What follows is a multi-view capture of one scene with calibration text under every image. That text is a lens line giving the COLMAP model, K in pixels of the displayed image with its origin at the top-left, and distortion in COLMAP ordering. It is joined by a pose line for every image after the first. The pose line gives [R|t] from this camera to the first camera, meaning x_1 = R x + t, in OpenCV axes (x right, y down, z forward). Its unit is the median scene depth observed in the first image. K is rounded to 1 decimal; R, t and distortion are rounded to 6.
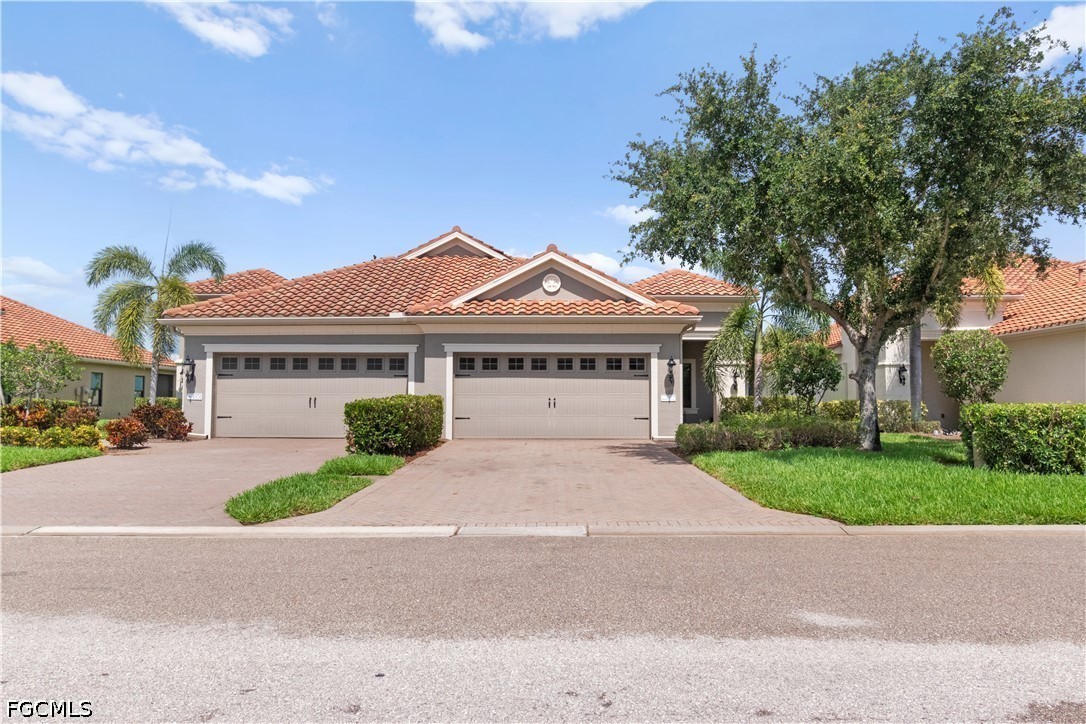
lens RADIAL K [[809.5, 0, 543.6], [0, 809.5, 340.7], [0, 0, 1]] dist [0.000211, 0.004773]
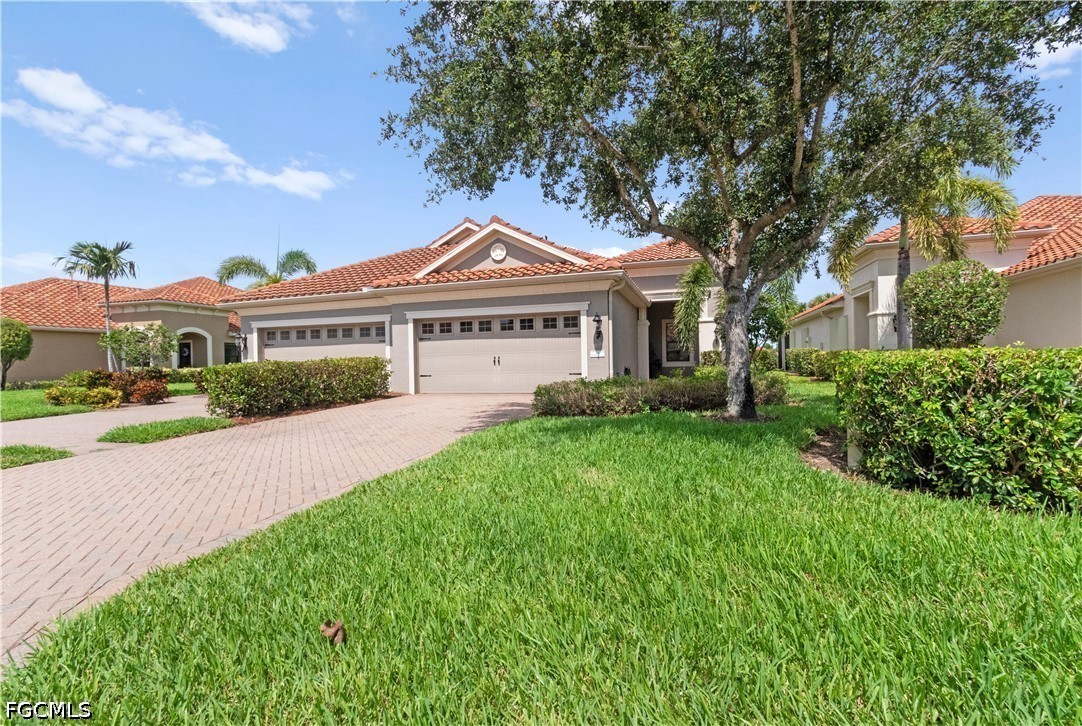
lens RADIAL K [[497.9, 0, 541.0], [0, 497.9, 363.0], [0, 0, 1]] dist [0.006064, 0.000373]
pose [[0.951768, -0.019943, -0.306171, 0.275267], [0.045601, 0.995997, 0.076882, 0.030084], [0.303412, -0.087136, 0.948867, 0.371917]]
